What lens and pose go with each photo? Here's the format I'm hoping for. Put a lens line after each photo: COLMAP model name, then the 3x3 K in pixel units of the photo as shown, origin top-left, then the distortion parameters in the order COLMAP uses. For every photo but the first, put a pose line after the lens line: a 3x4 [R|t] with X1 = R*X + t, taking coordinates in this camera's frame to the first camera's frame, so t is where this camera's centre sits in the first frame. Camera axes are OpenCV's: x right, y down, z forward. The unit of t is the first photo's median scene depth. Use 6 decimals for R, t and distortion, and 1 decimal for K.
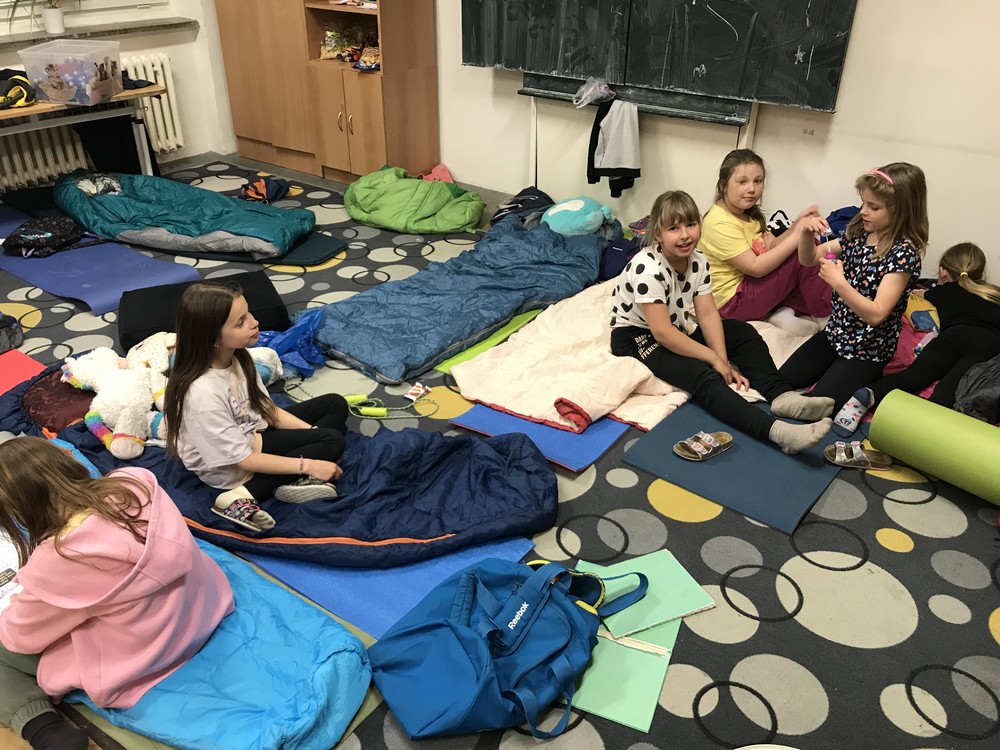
lens RADIAL K [[823.0, 0, 508.5], [0, 823.0, 374.8], [0, 0, 1]] dist [0.053773, -0.066550]
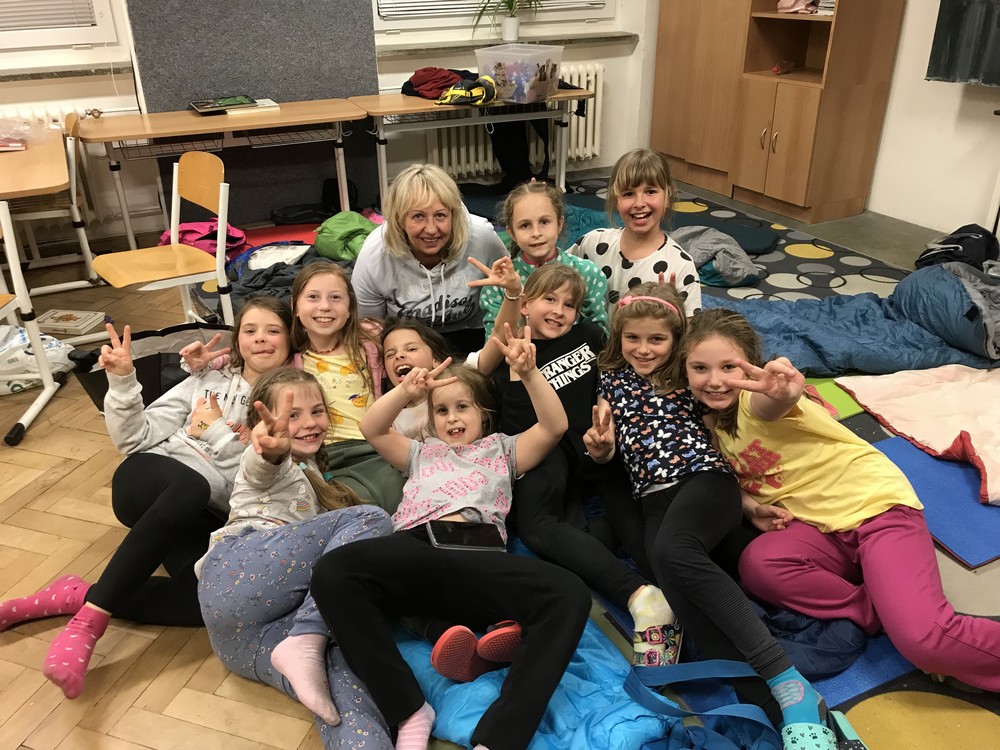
lens RADIAL K [[830.6, 0, 496.4], [0, 830.6, 373.5], [0, 0, 1]] dist [0.044406, -0.040002]
pose [[0.886178, 0.182810, -0.425756, -0.027156], [-0.207969, 0.978050, -0.012918, 0.030476], [0.414049, 0.099992, 0.904746, 0.073025]]
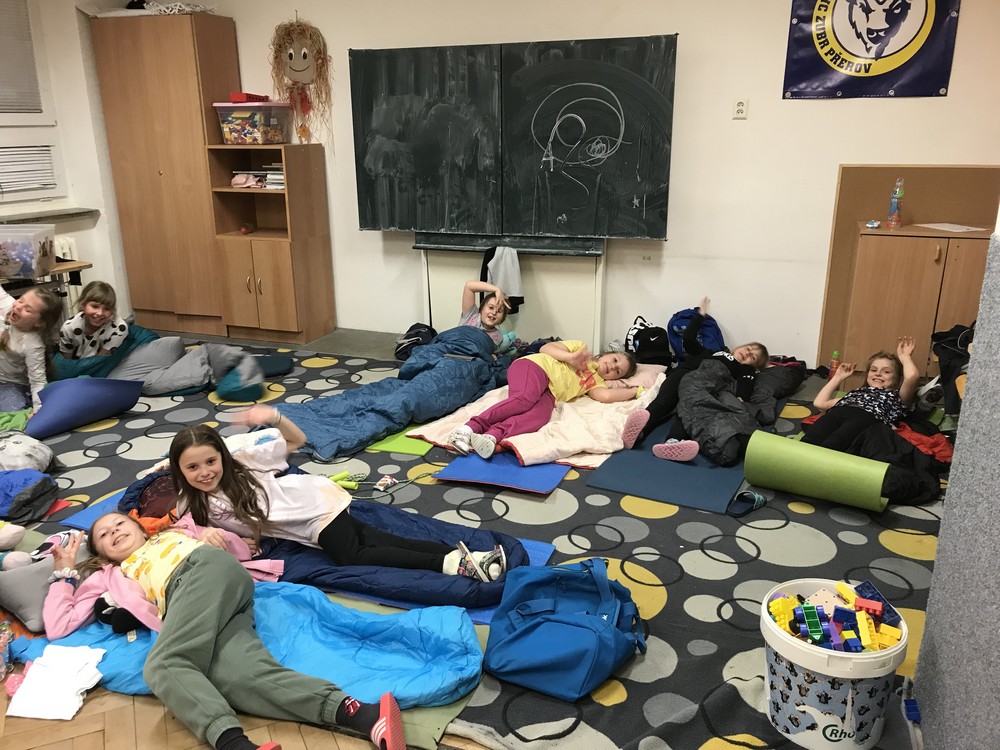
lens RADIAL K [[830.6, 0, 500.0], [0, 830.6, 375.9], [0, 0, 1]] dist [0.044406, -0.040002]
pose [[0.962991, -0.097293, 0.251360, -0.214048], [0.150814, 0.967426, -0.203328, 0.122028], [-0.223390, 0.233712, 0.946296, -0.155013]]
